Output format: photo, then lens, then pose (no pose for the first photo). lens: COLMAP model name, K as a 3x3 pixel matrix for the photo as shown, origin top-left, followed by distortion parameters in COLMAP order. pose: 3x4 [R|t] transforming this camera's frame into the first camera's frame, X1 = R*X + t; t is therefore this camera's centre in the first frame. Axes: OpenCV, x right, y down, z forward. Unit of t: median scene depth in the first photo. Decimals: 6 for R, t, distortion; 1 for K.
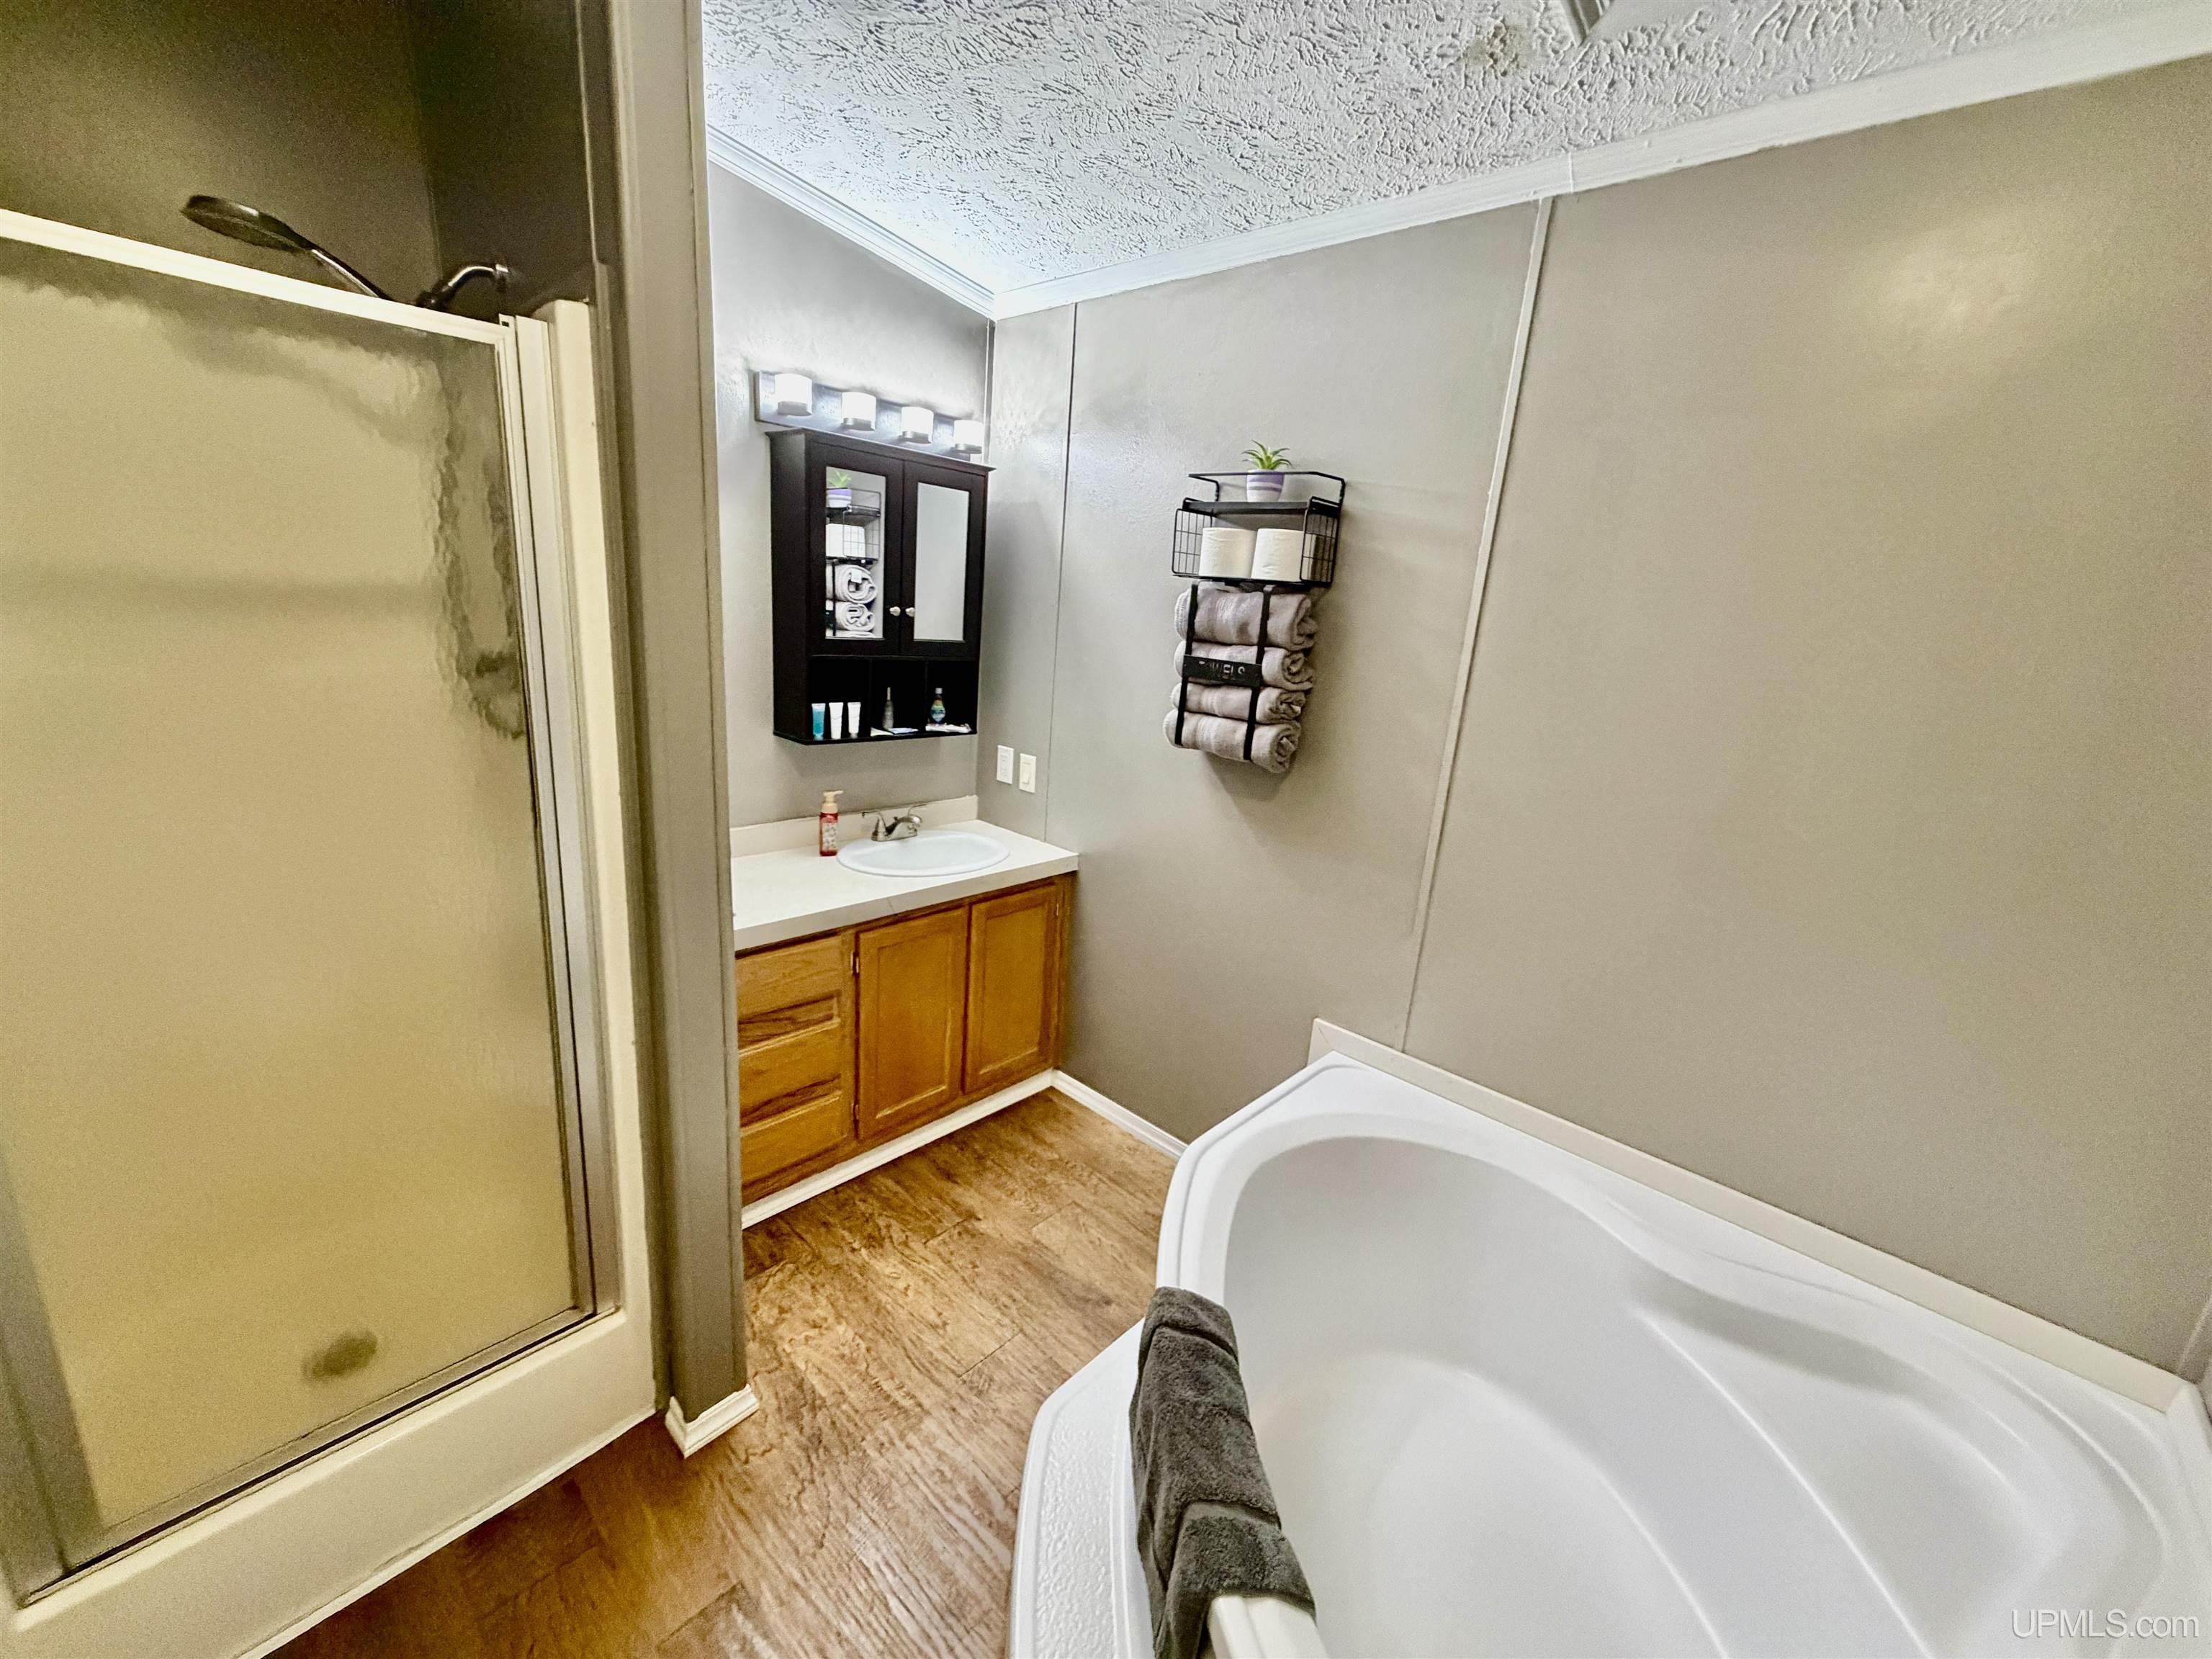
lens RADIAL K [[878.9, 0, 1099.4], [0, 878.9, 828.4], [0, 0, 1]] dist [-0.000314, -0.000240]
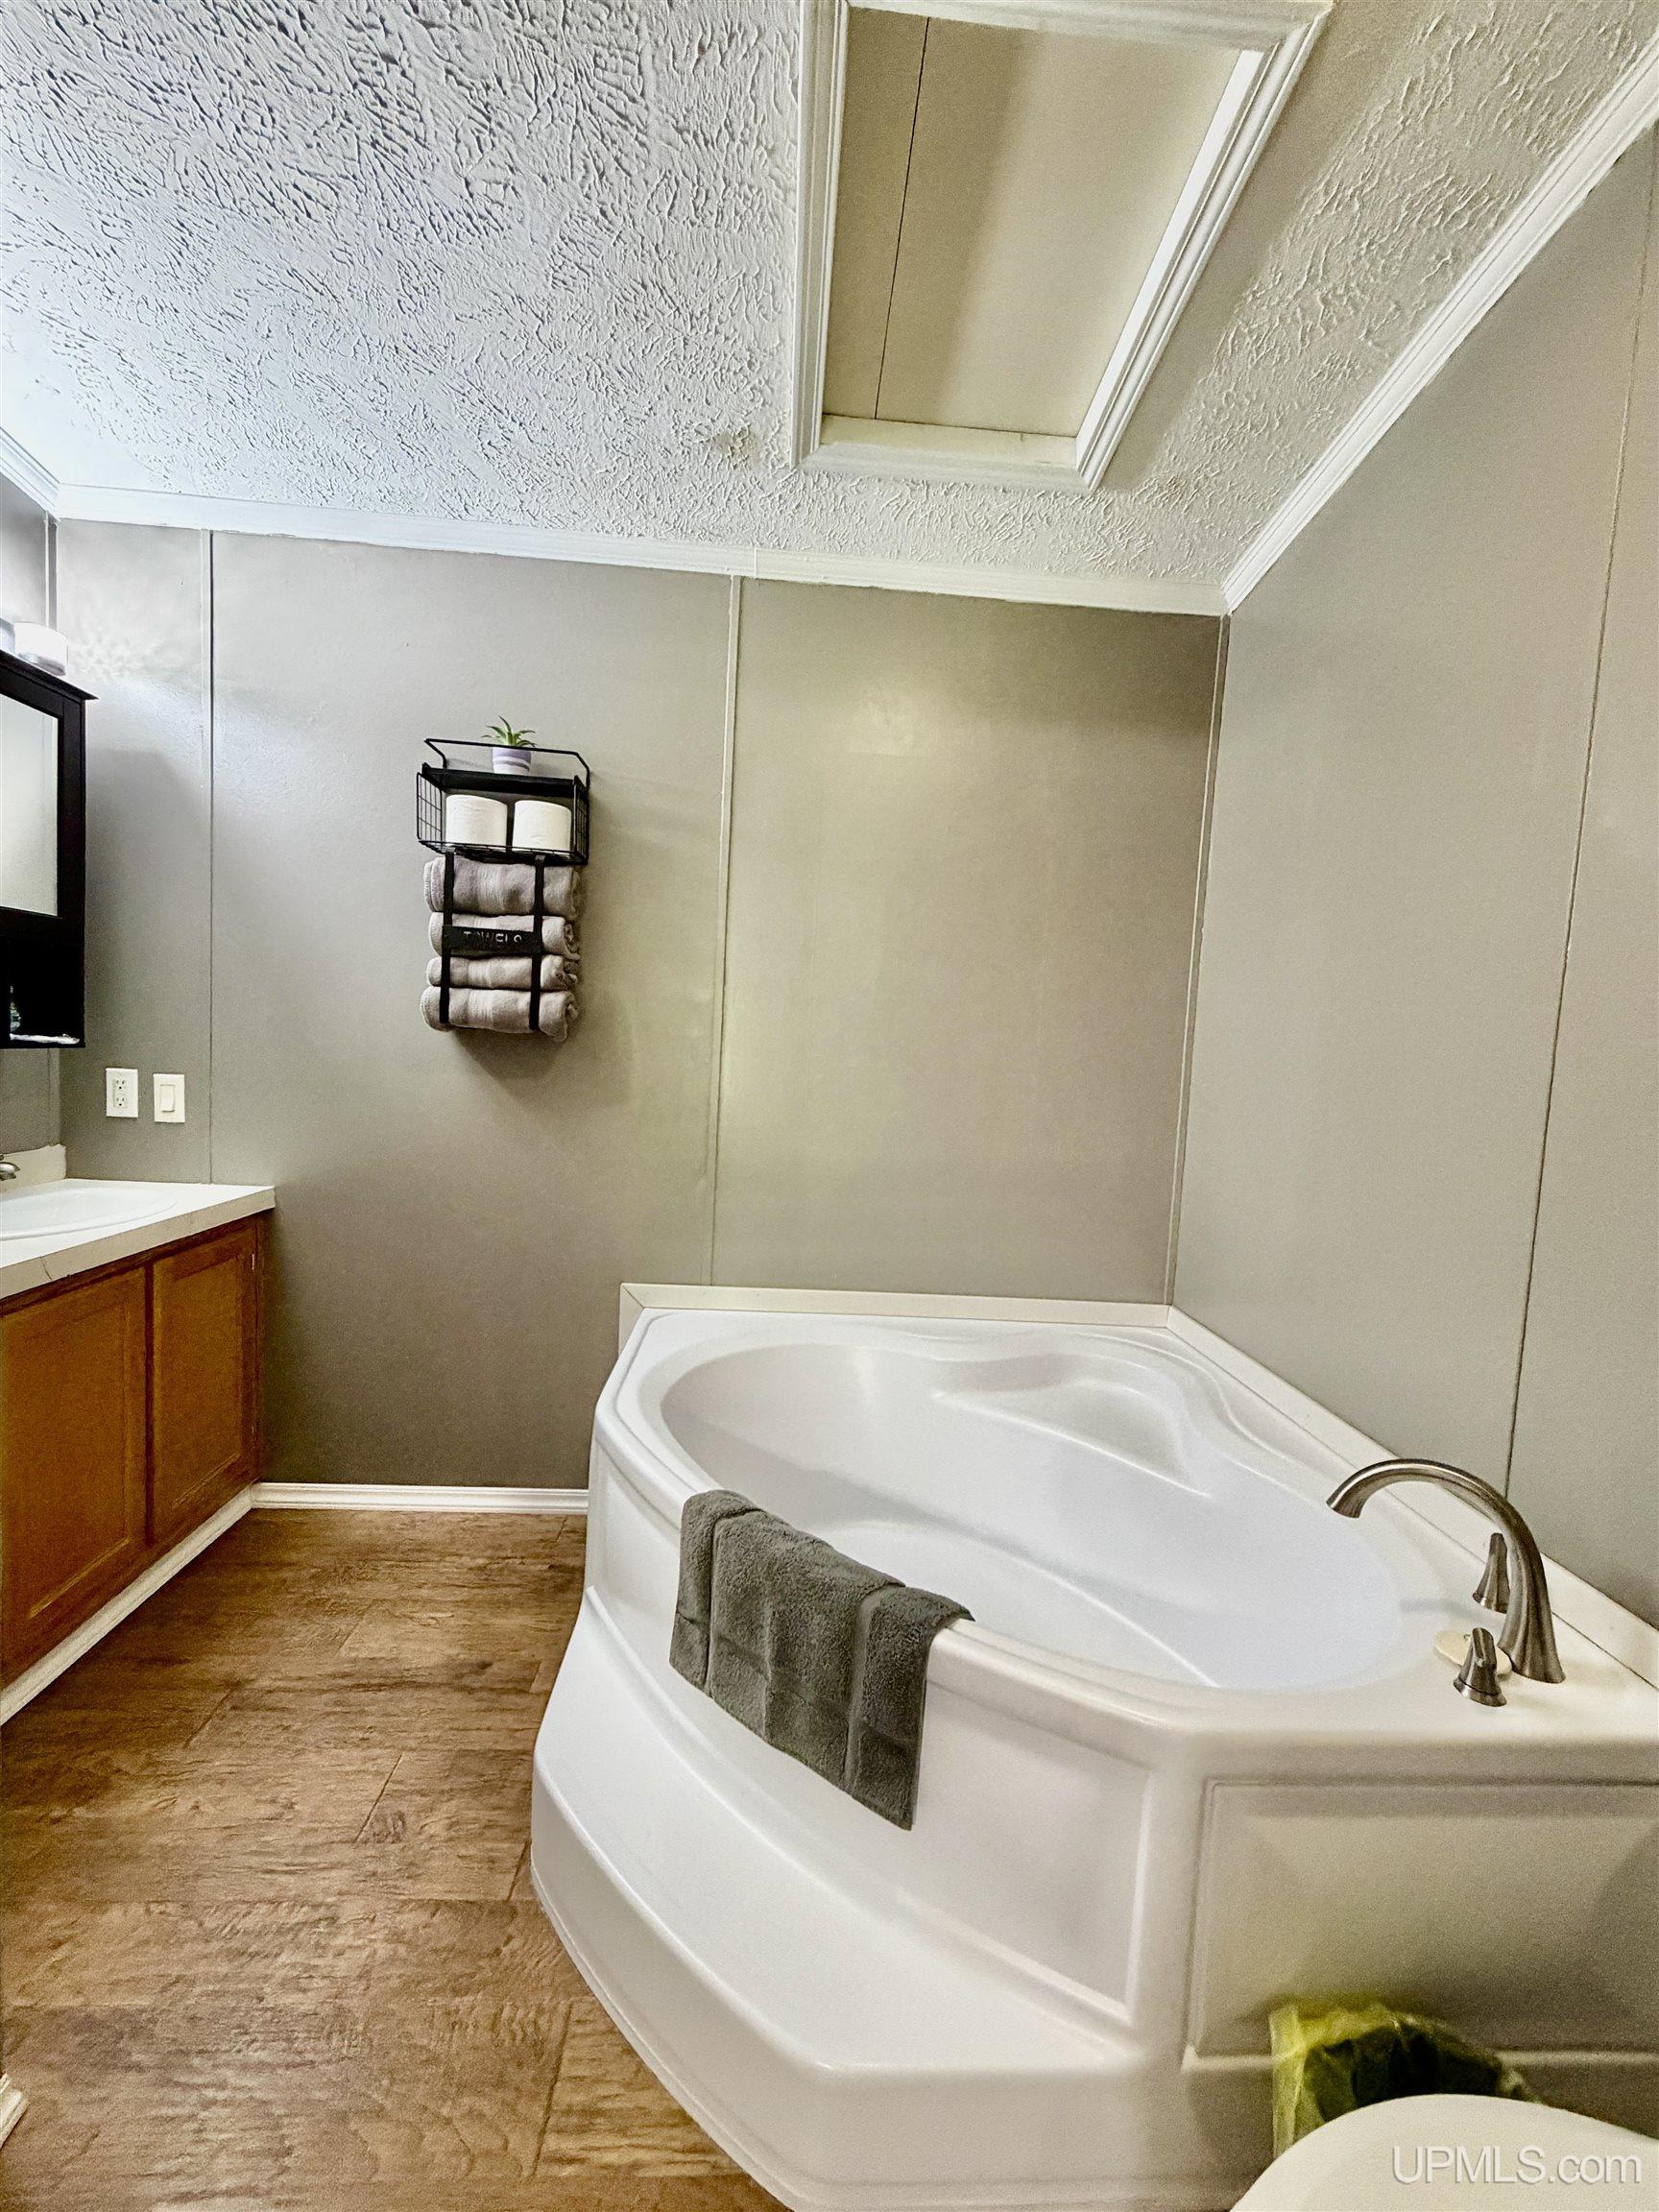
lens RADIAL K [[878.9, 0, 831.7], [0, 878.9, 1099.6], [0, 0, 1]] dist [-0.000314, -0.000240]
pose [[0.692336, -0.086584, 0.716361, -0.307891], [0.181673, 0.981710, -0.056924, 0.114539], [-0.698330, 0.169555, 0.695404, 0.095850]]
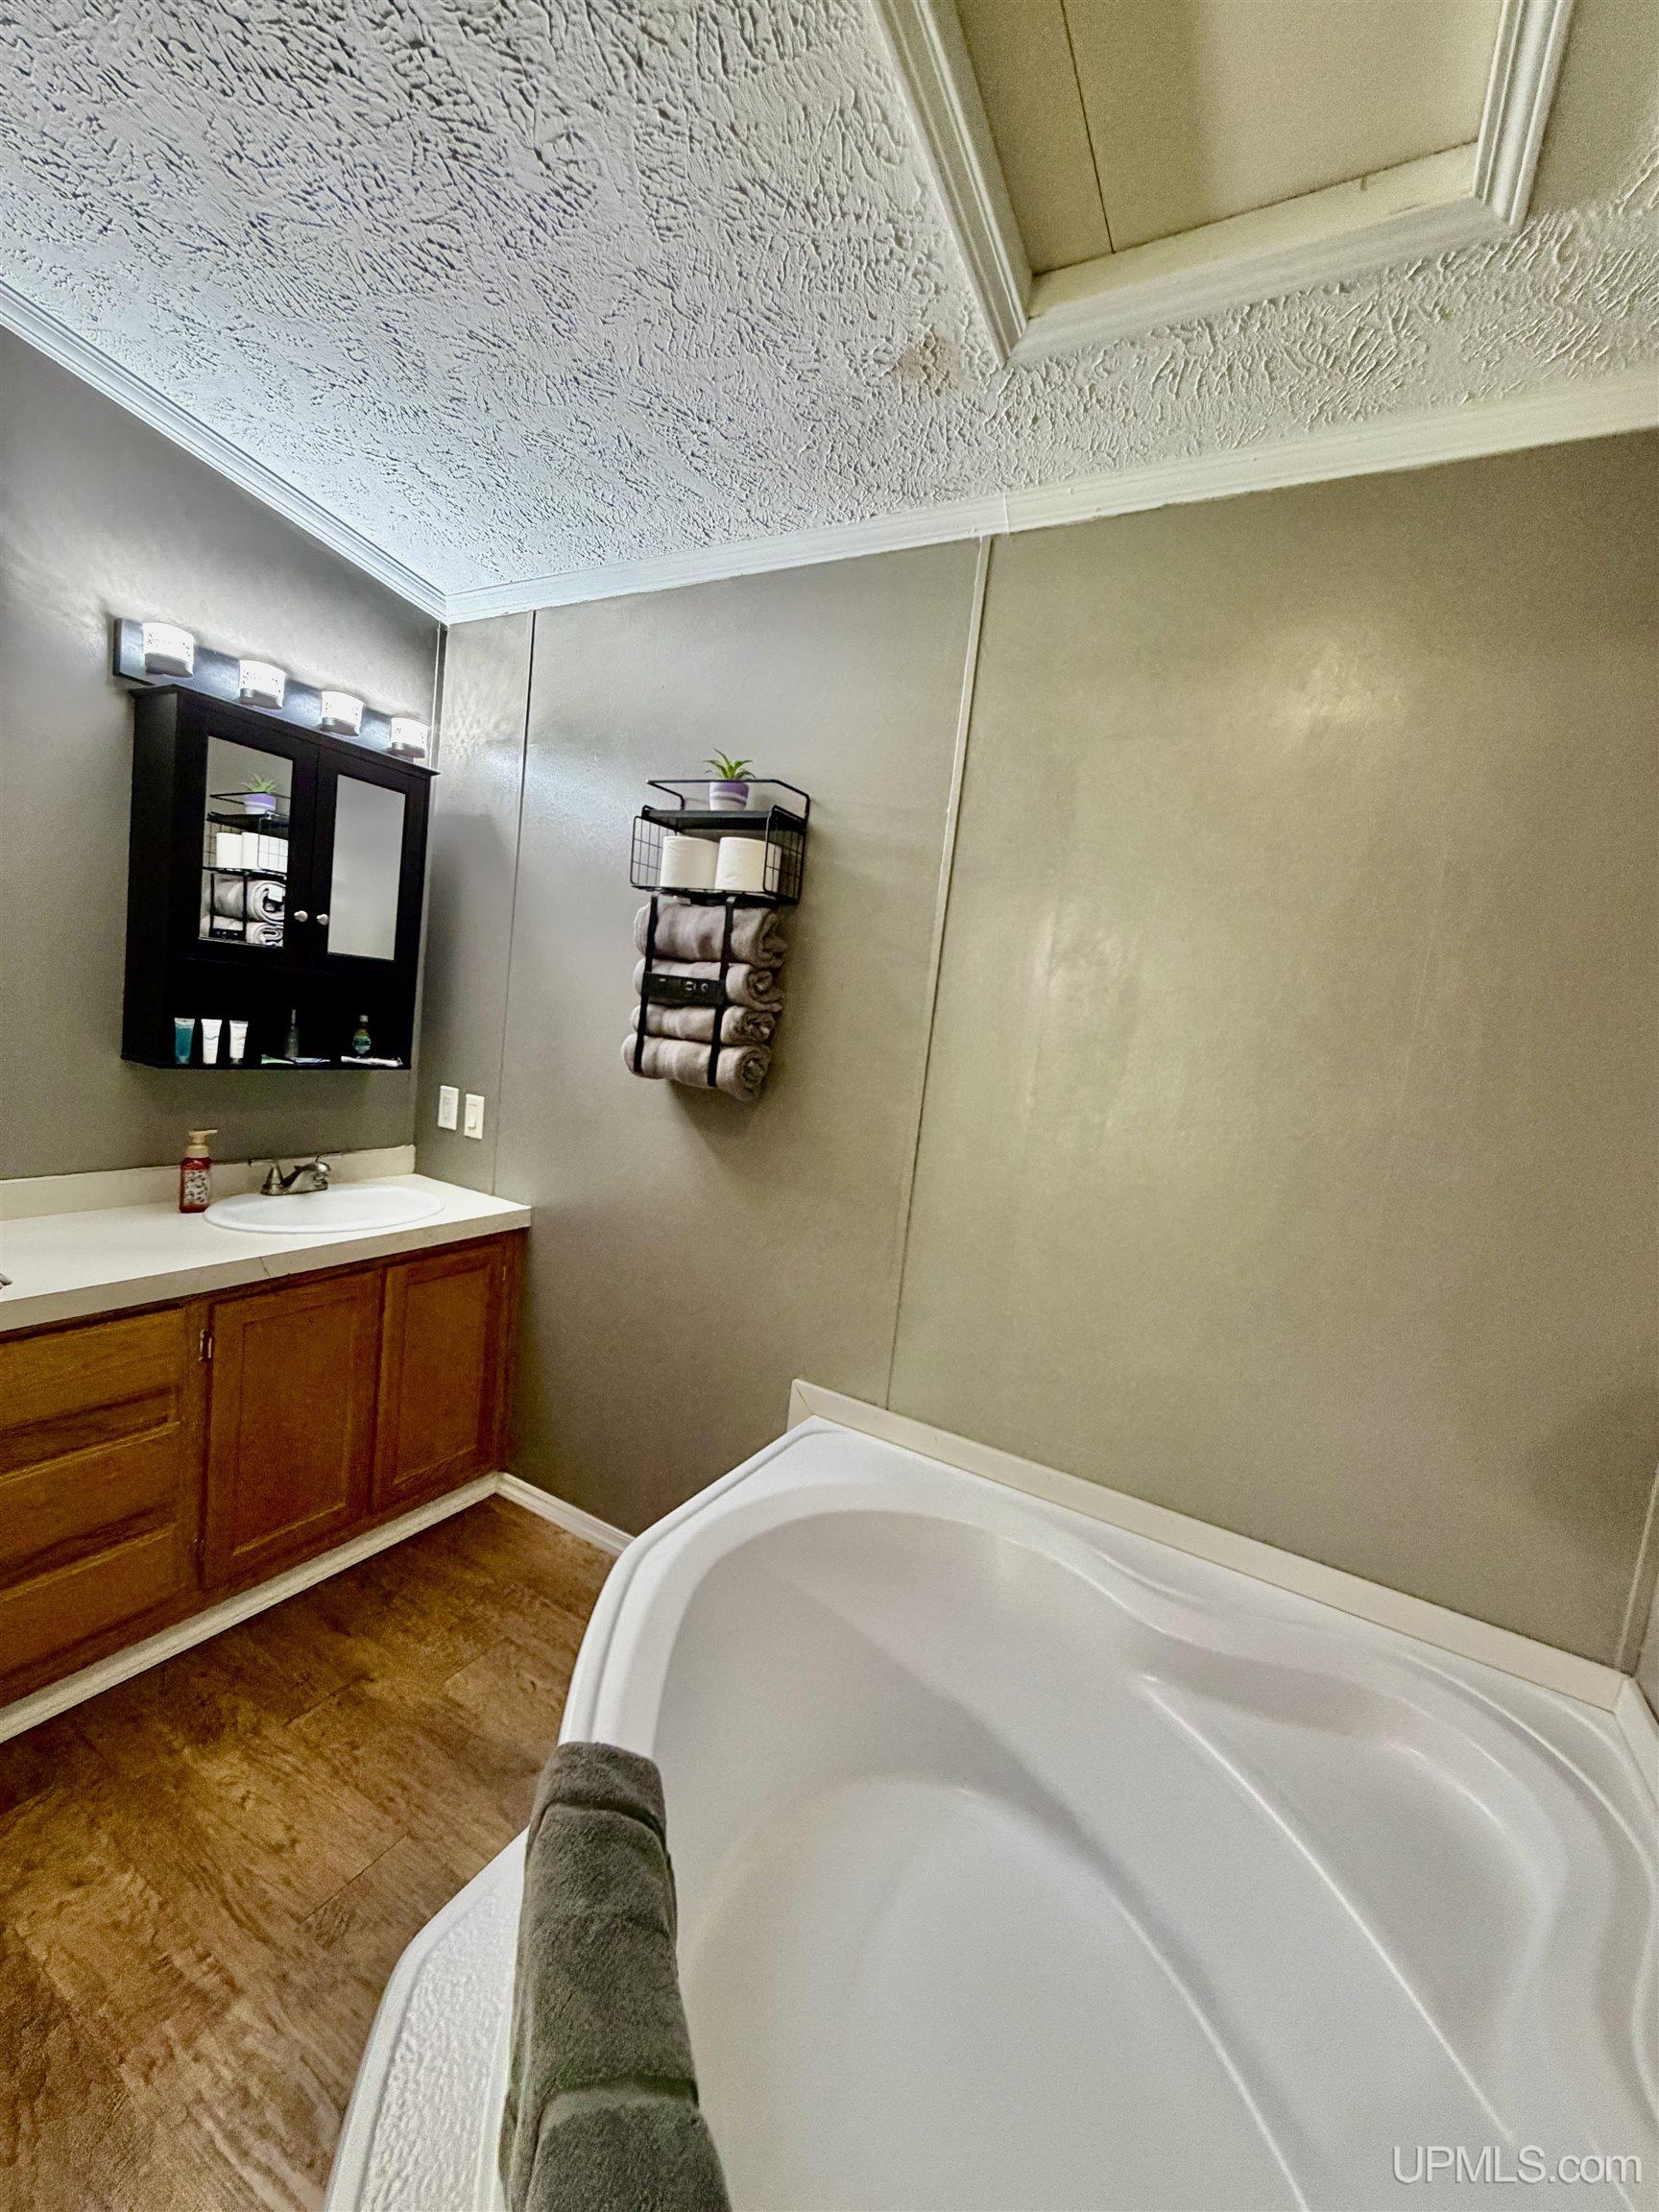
lens RADIAL K [[878.9, 0, 831.7], [0, 878.9, 1099.6], [0, 0, 1]] dist [-0.000314, -0.000240]
pose [[0.970284, 0.009990, 0.241763, 0.068717], [0.022183, 0.991267, -0.129989, 0.055071], [-0.240951, 0.131489, 0.961589, 0.105089]]
